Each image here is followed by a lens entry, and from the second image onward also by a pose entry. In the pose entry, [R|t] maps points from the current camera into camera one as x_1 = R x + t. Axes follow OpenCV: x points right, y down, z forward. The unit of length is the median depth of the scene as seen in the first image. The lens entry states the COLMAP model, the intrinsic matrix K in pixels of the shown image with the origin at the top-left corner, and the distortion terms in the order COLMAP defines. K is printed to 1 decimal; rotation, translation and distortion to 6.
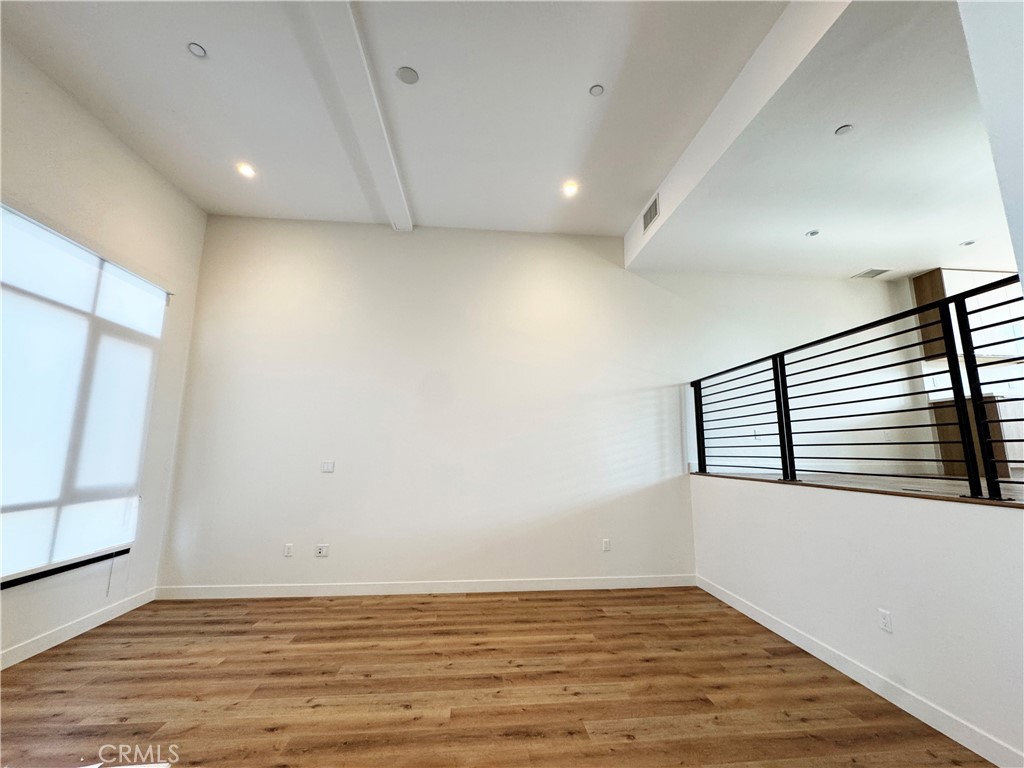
lens RADIAL K [[411.3, 0, 511.9], [0, 411.3, 385.1], [0, 0, 1]] dist [-0.003632, -0.000342]
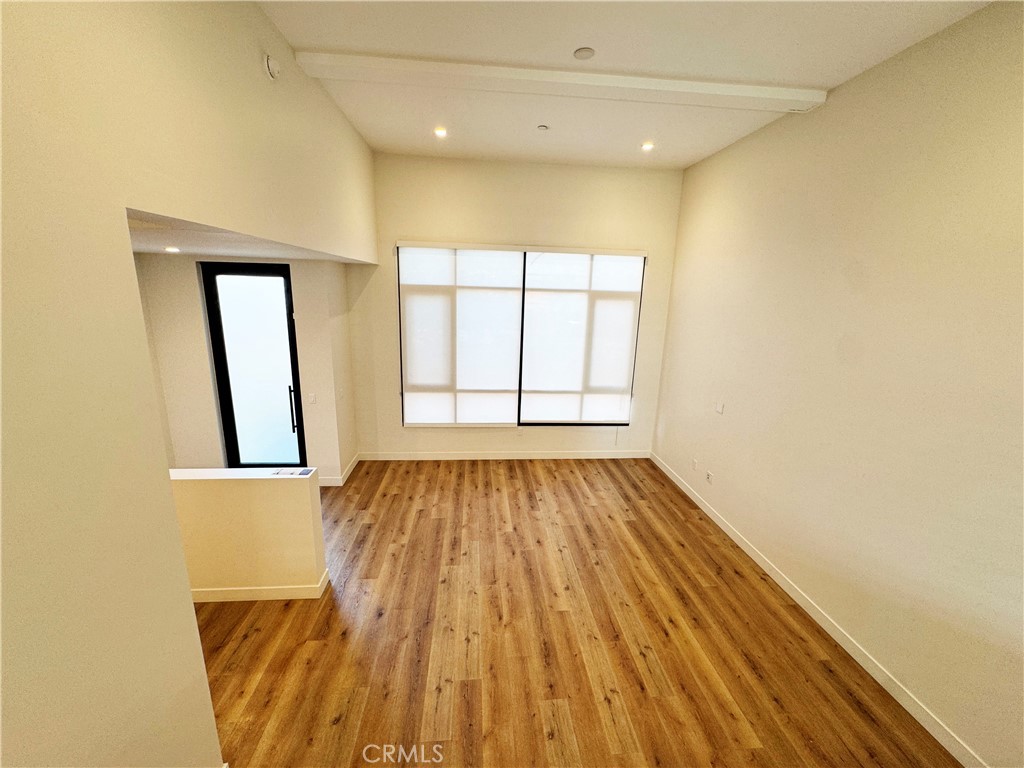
lens RADIAL K [[411.3, 0, 510.2], [0, 411.3, 383.3], [0, 0, 1]] dist [-0.003632, -0.000342]
pose [[-0.006174, 0.223273, -0.974736, 0.785641], [0.134352, 0.966102, 0.220445, -0.228277], [0.990914, -0.129597, -0.035962, 0.706791]]
